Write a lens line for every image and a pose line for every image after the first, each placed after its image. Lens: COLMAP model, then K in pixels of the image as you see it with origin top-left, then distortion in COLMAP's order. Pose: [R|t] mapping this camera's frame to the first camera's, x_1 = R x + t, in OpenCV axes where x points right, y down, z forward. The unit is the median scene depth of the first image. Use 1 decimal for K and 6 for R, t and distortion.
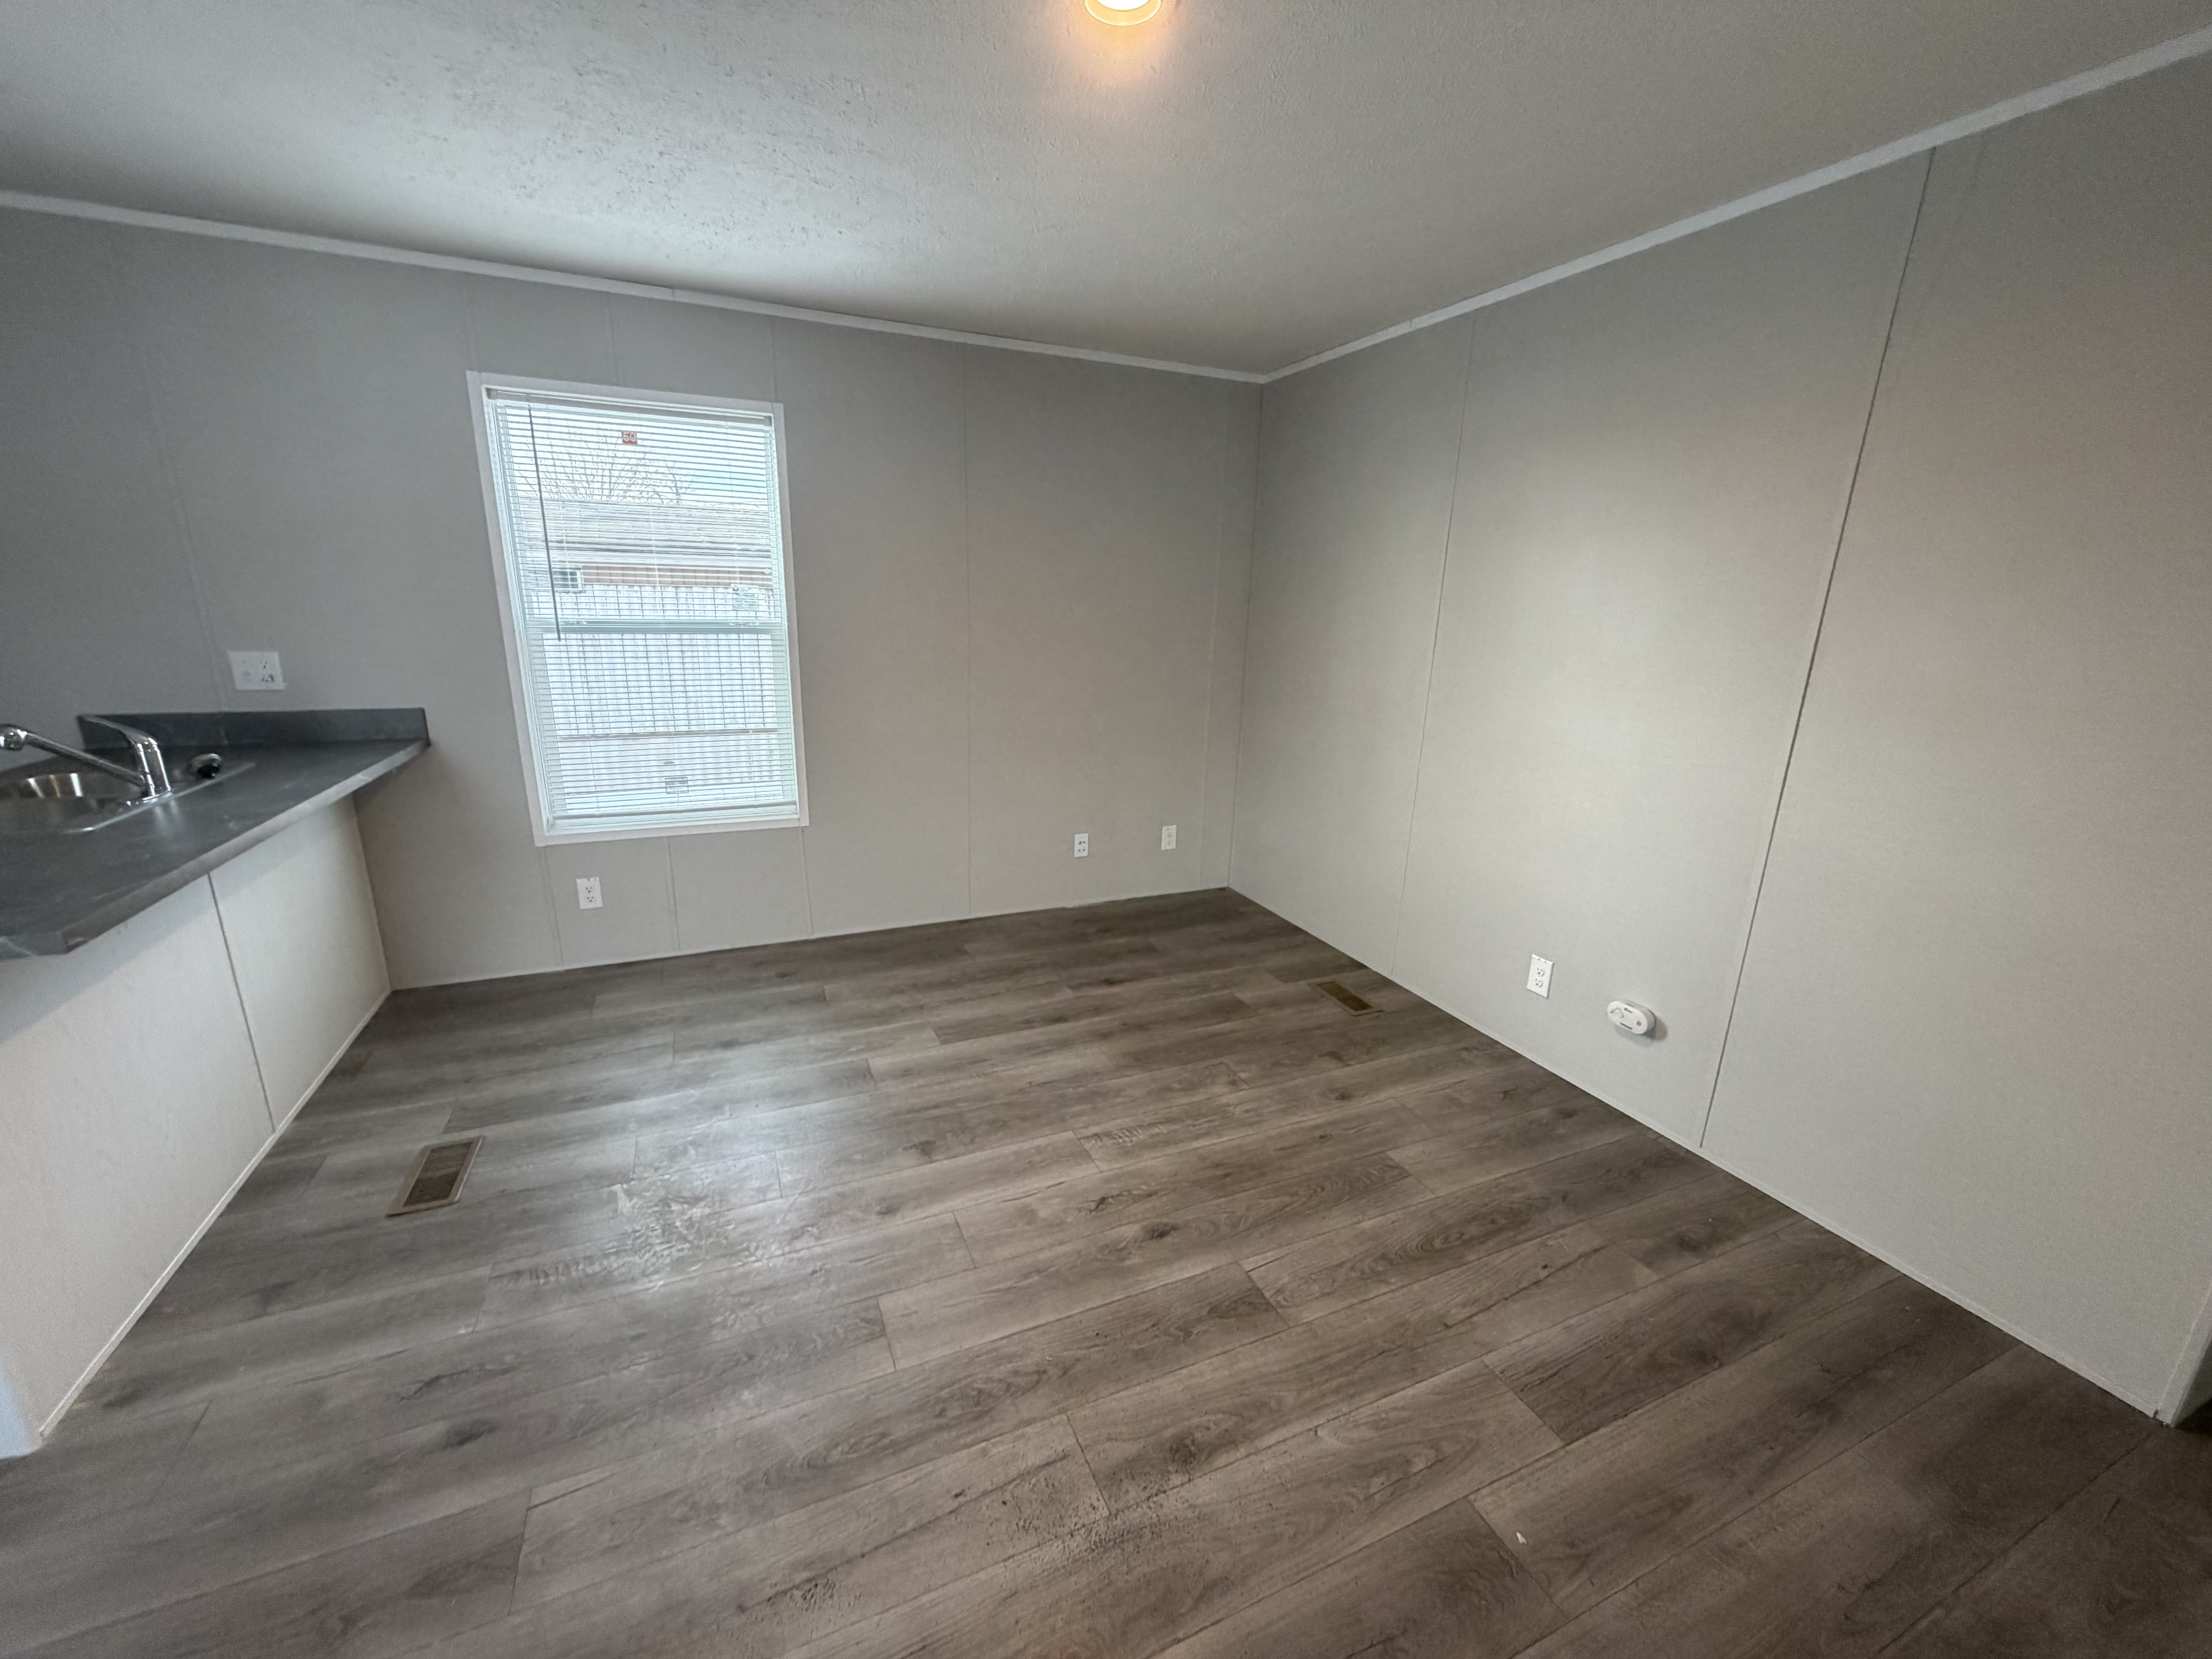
lens RADIAL K [[865.2, 0, 1106.4], [0, 865.2, 813.4], [0, 0, 1]] dist [-0.002465, 0.000580]
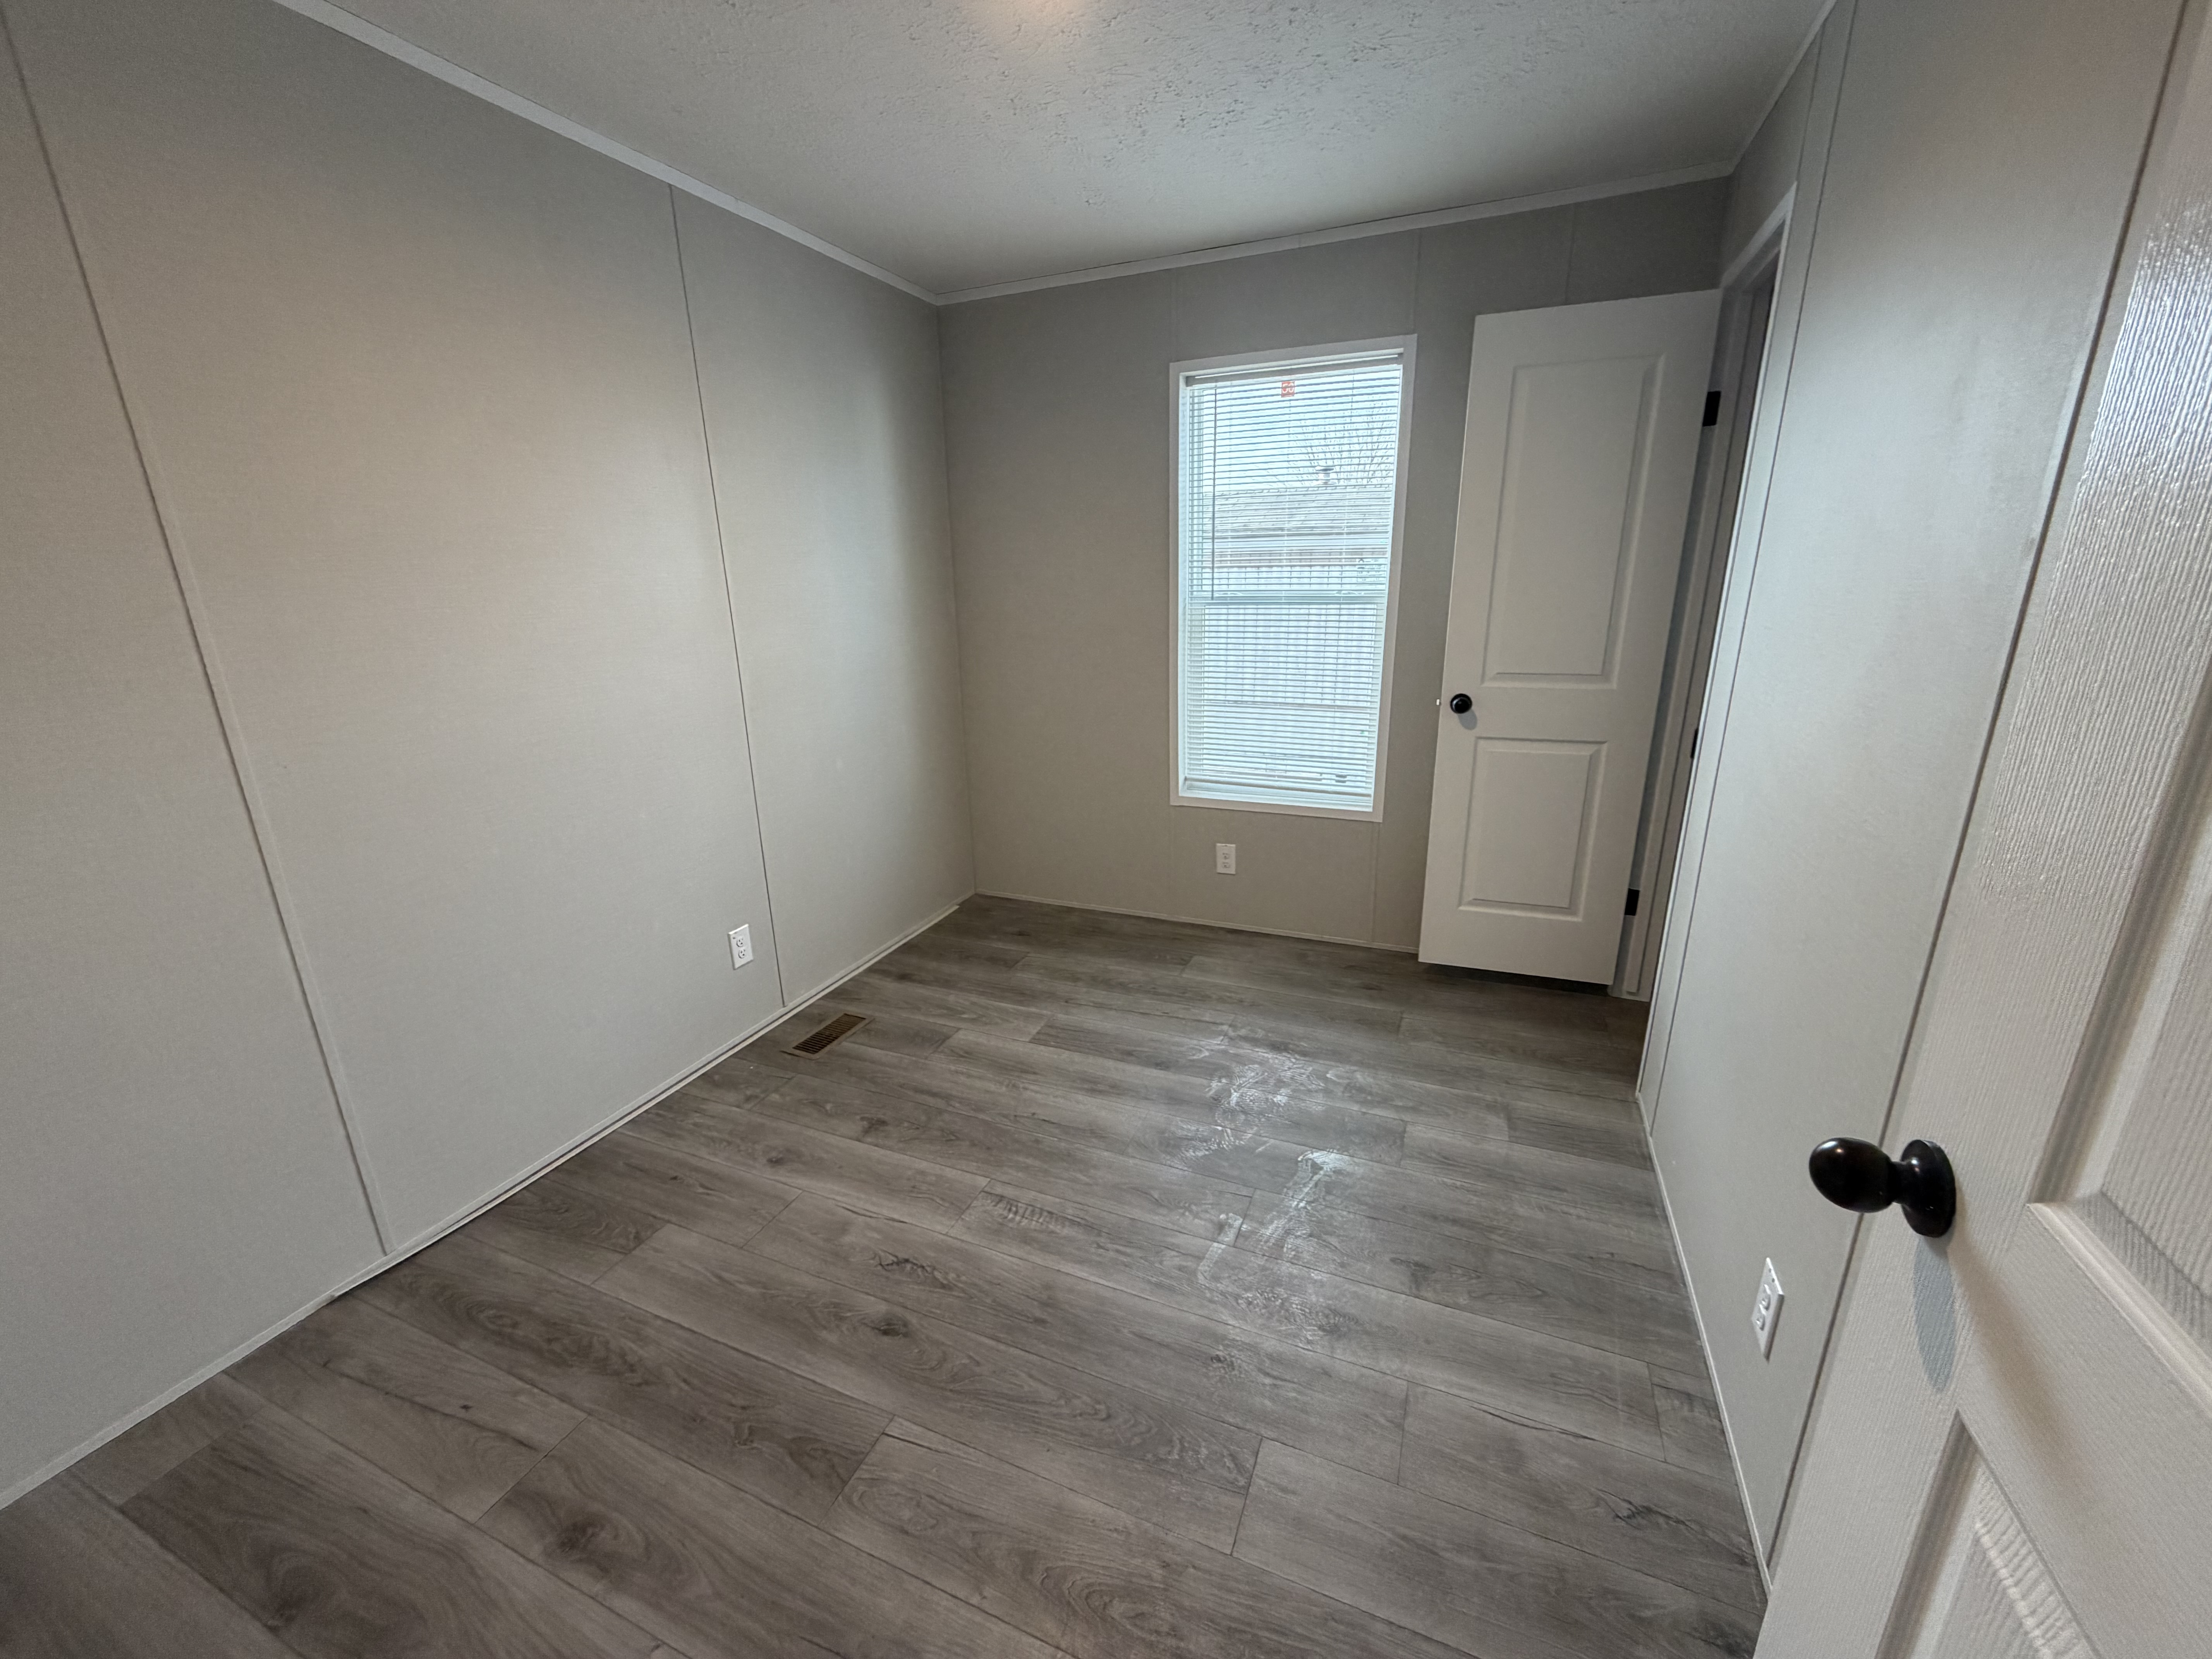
lens RADIAL K [[865.2, 0, 1097.7], [0, 865.2, 836.9], [0, 0, 1]] dist [-0.002465, 0.000580]
pose [[0.684545, 0.172112, -0.708362, 0.707237], [-0.135008, 0.984851, 0.108822, -0.096439], [0.716360, 0.021141, 0.697411, 0.557663]]
